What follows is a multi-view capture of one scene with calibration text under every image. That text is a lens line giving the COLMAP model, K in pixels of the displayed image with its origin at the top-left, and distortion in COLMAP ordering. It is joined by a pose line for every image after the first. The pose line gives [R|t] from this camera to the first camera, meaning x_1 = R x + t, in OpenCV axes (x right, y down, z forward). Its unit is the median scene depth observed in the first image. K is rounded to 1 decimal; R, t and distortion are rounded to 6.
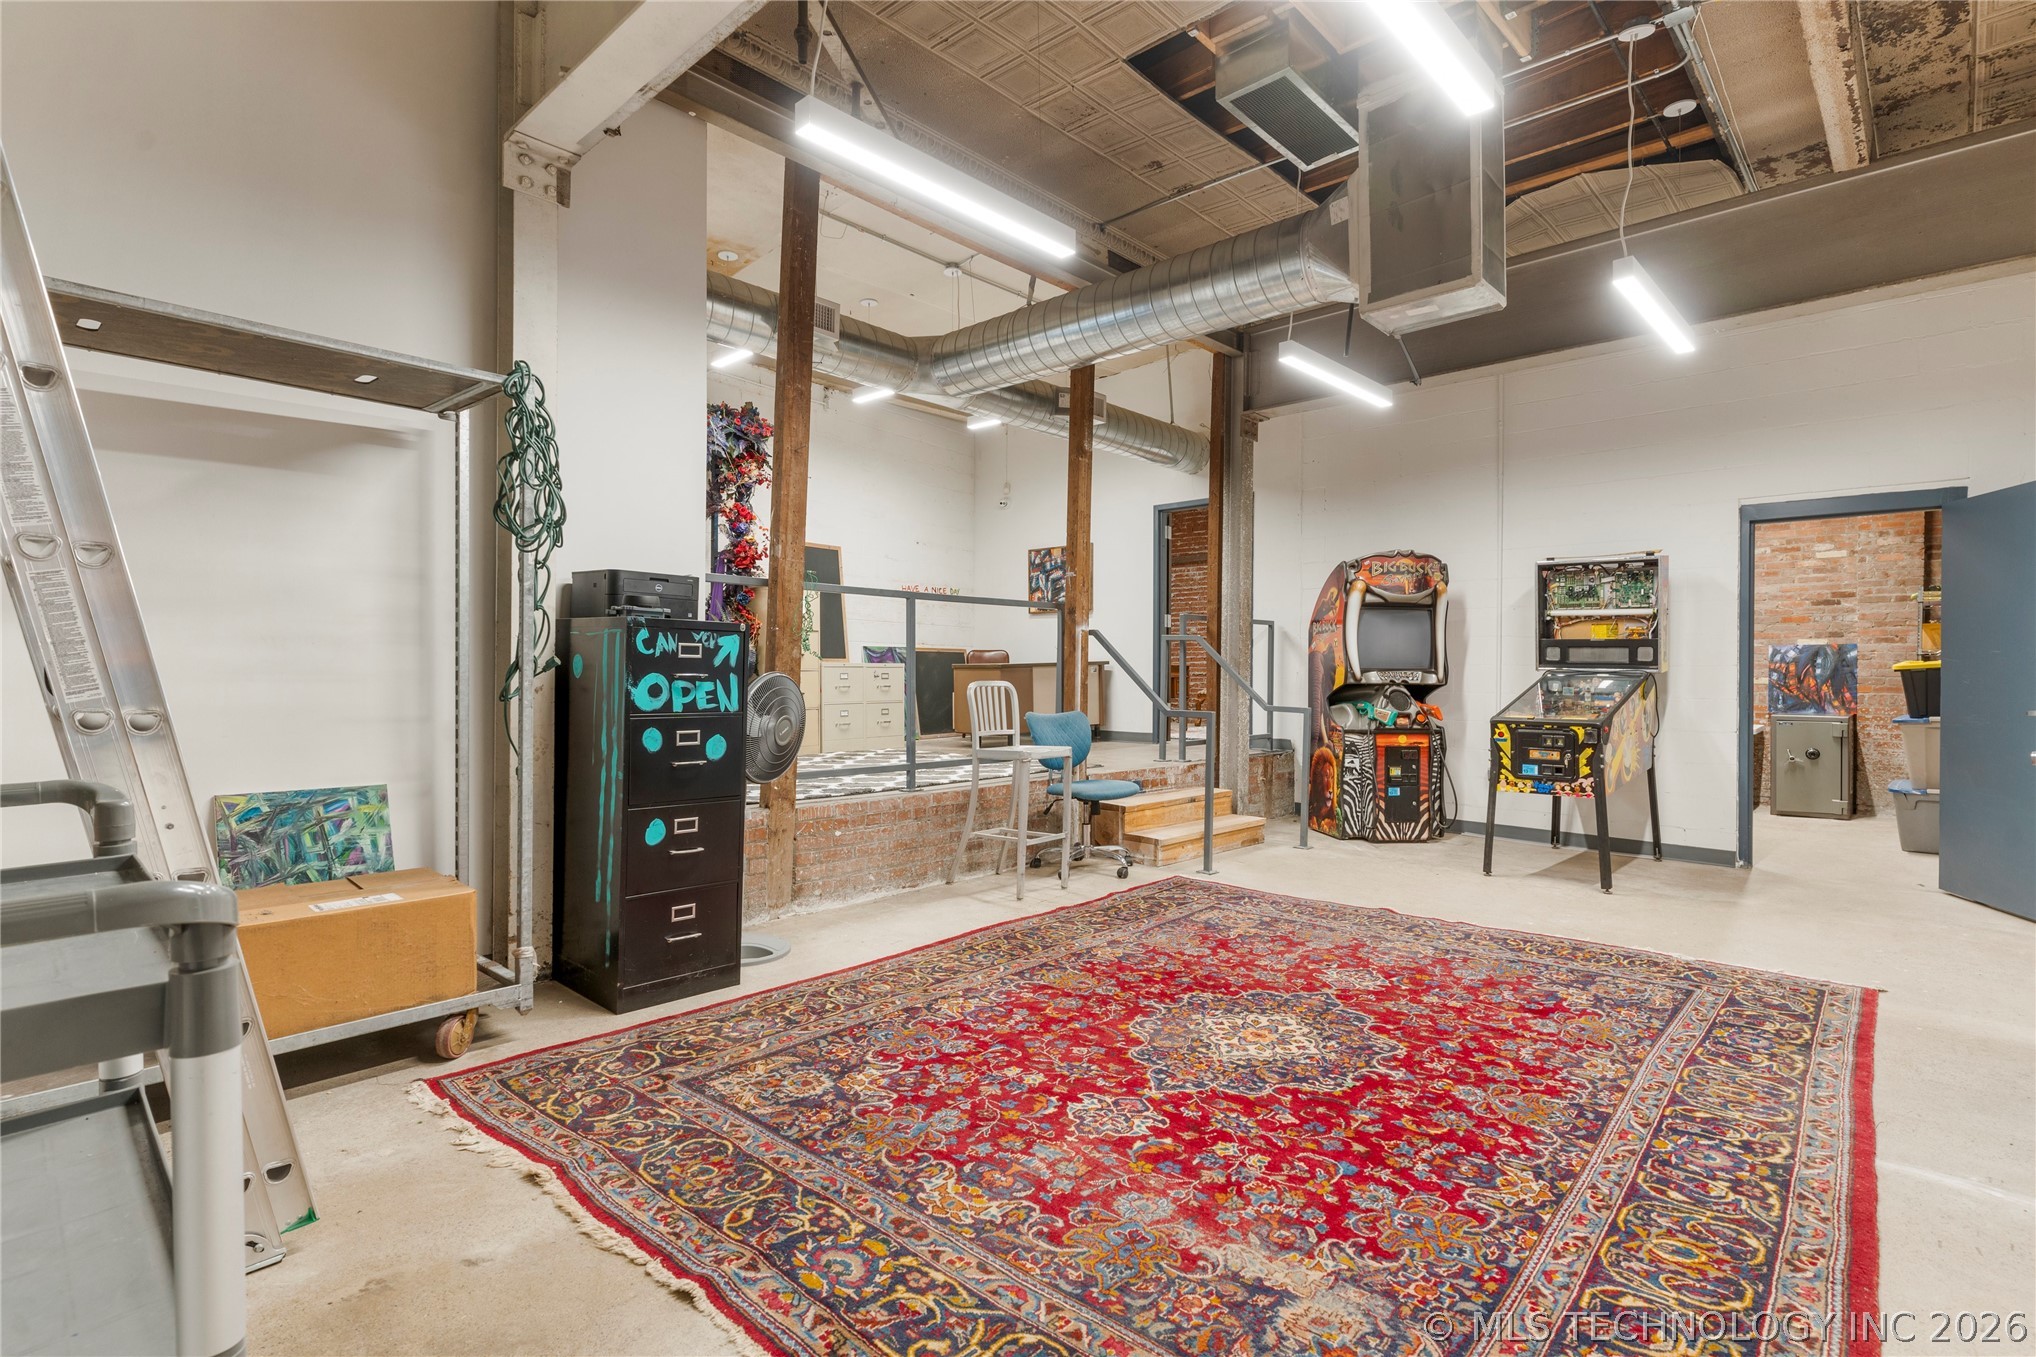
lens RADIAL K [[984.5, 0, 1024.1], [0, 984.5, 683.5], [0, 0, 1]] dist [0.002872, 0.000364]
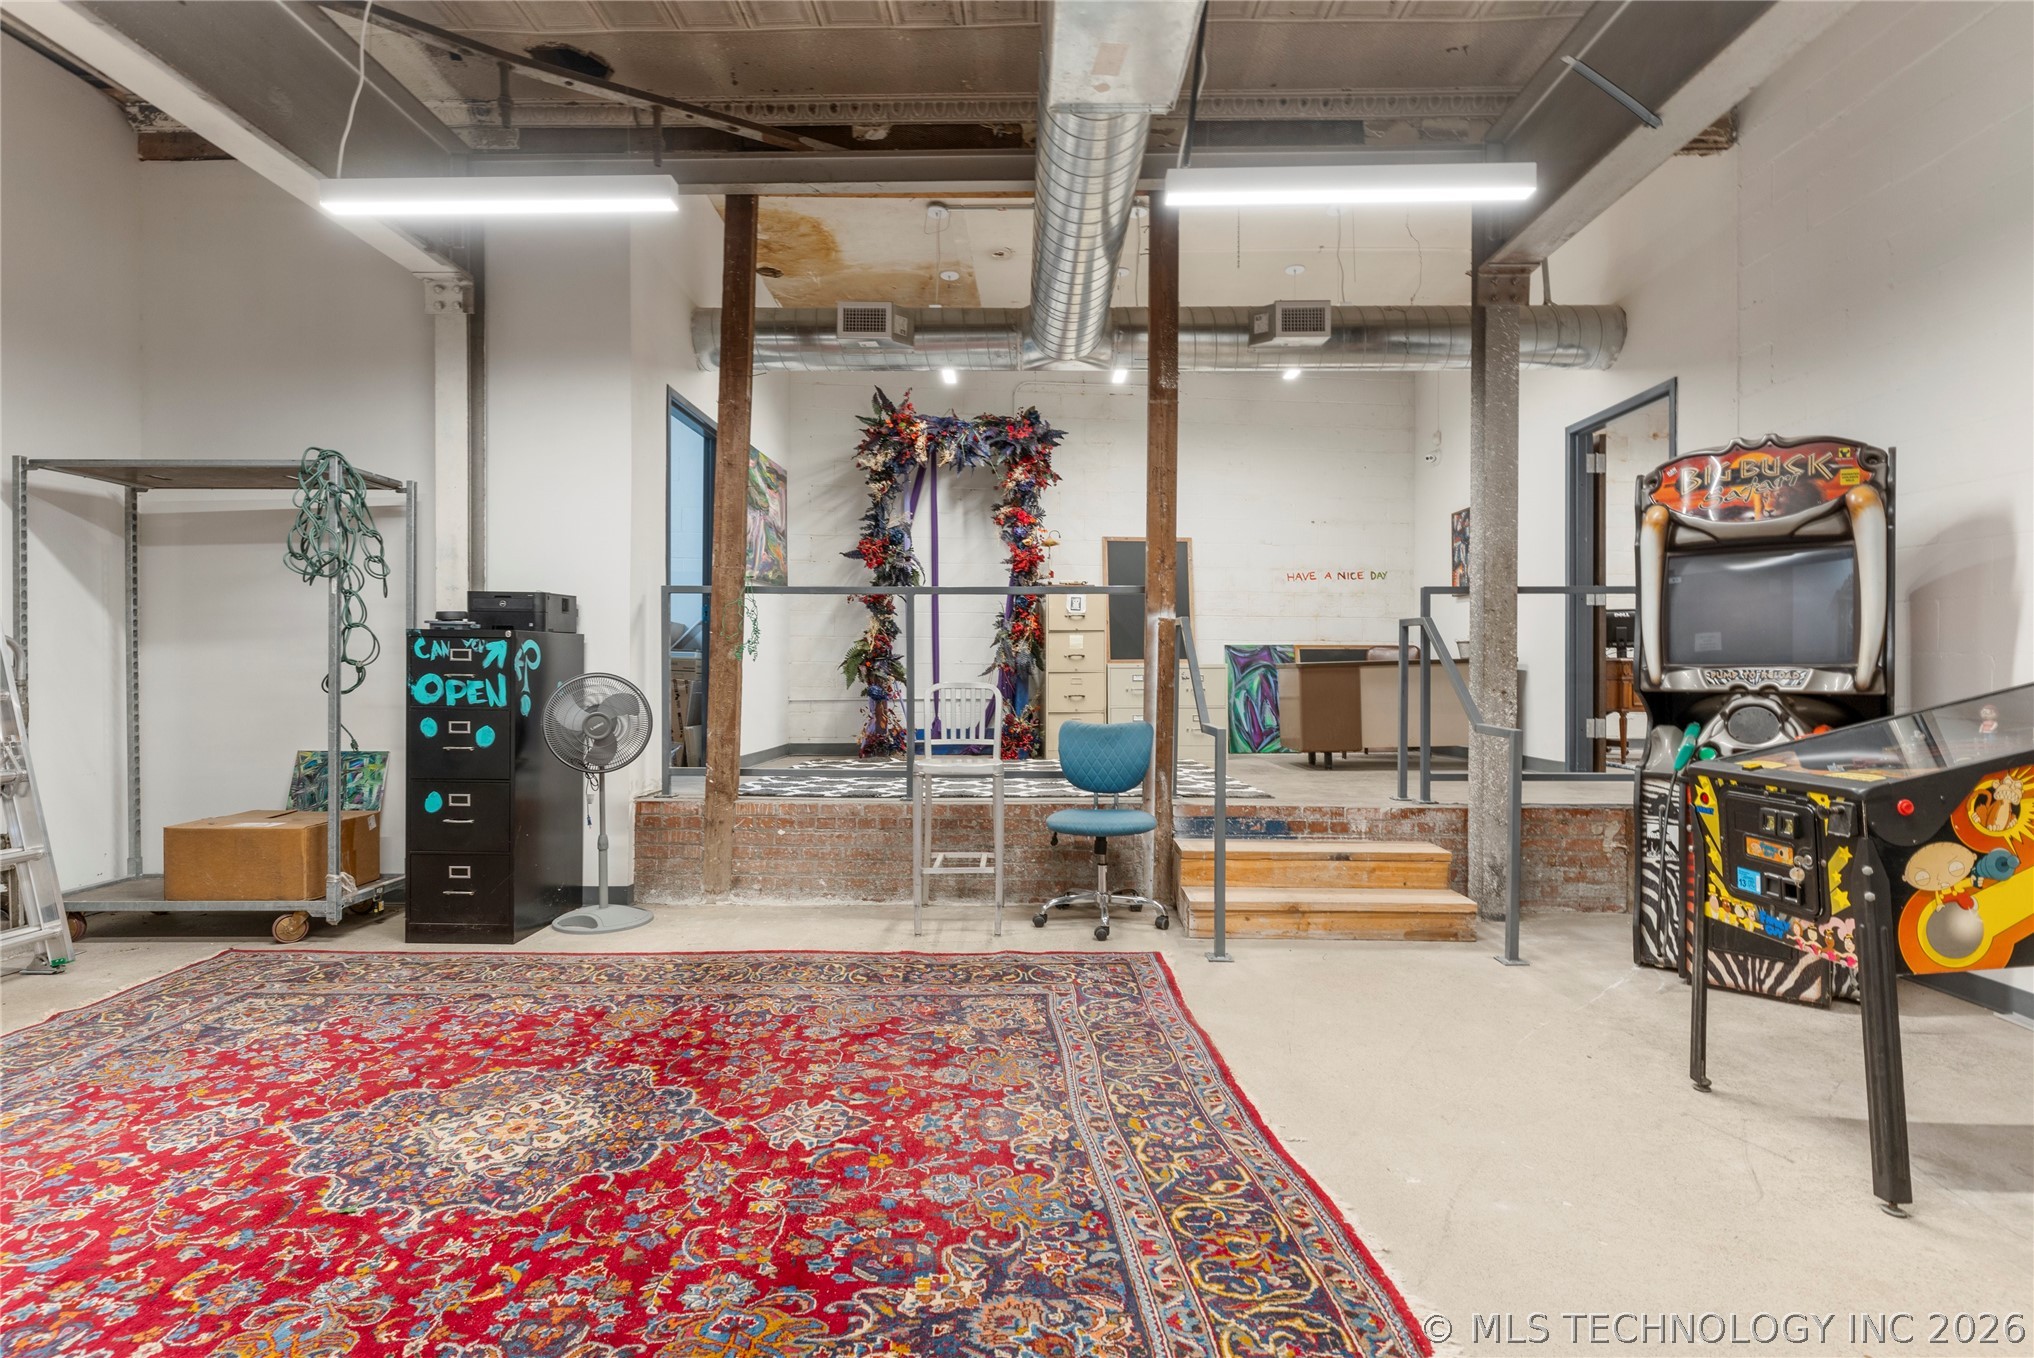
lens RADIAL K [[974.7, 0, 1017.0], [0, 974.7, 679.0], [0, 0, 1]] dist [0.001680, -0.000727]
pose [[0.667171, 0.000562, -0.744905, 0.909183], [-0.006875, 0.999962, -0.005403, -0.001933], [0.744873, 0.008726, 0.667149, 0.646064]]
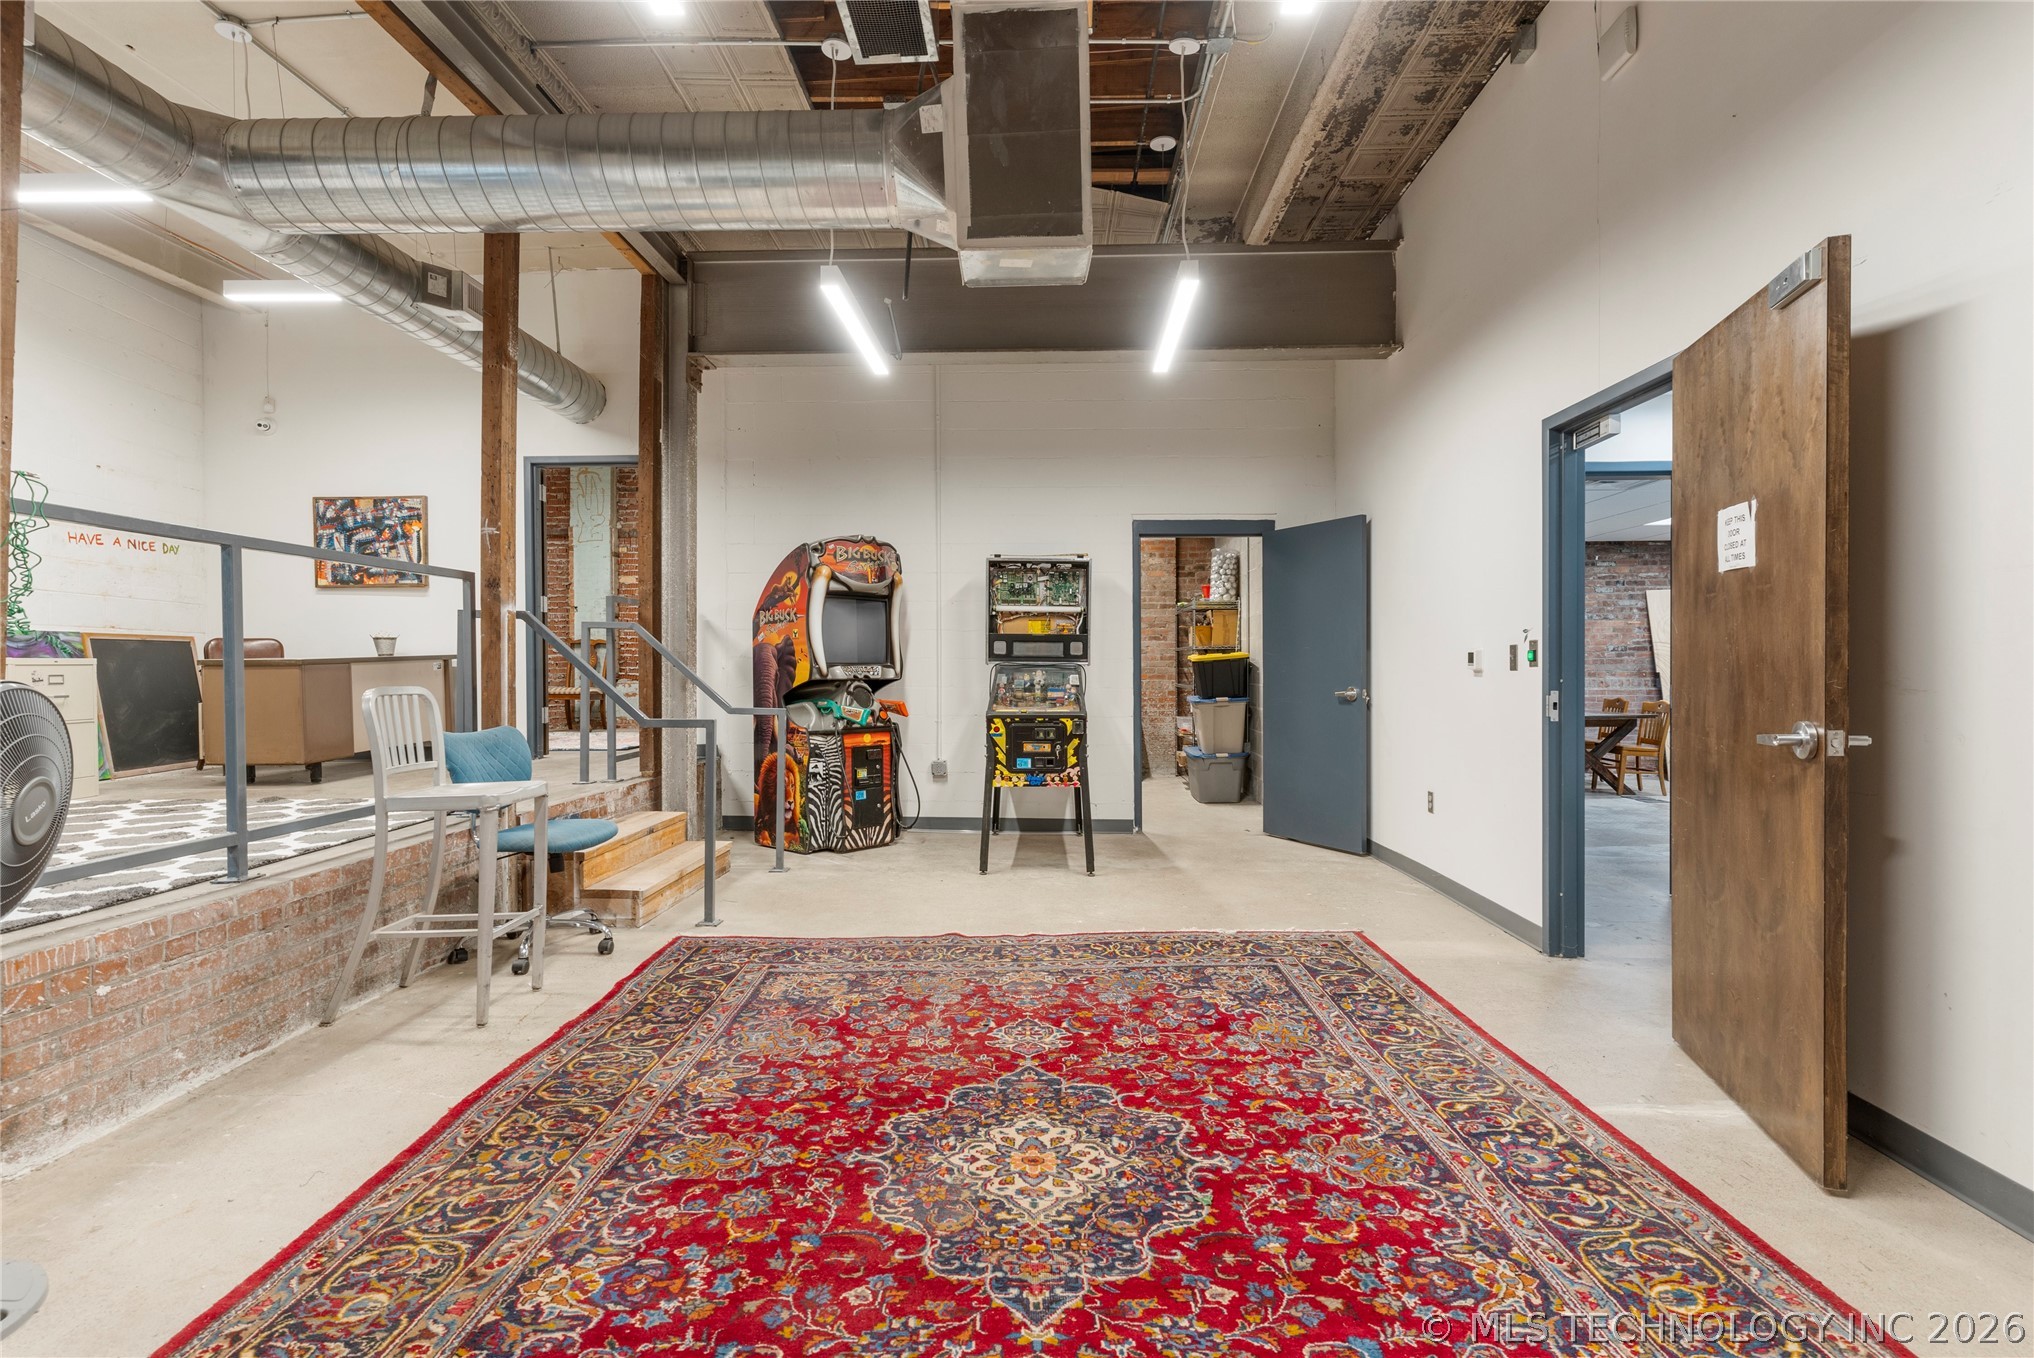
lens RADIAL K [[968.1, 0, 1017.0], [0, 968.1, 679.0], [0, 0, 1]] dist [0.001899, 0.000325]
pose [[0.750957, -0.016682, 0.660140, -0.205392], [0.014714, 0.999855, 0.008529, -0.009757], [-0.660187, 0.003308, 0.751094, 0.384244]]
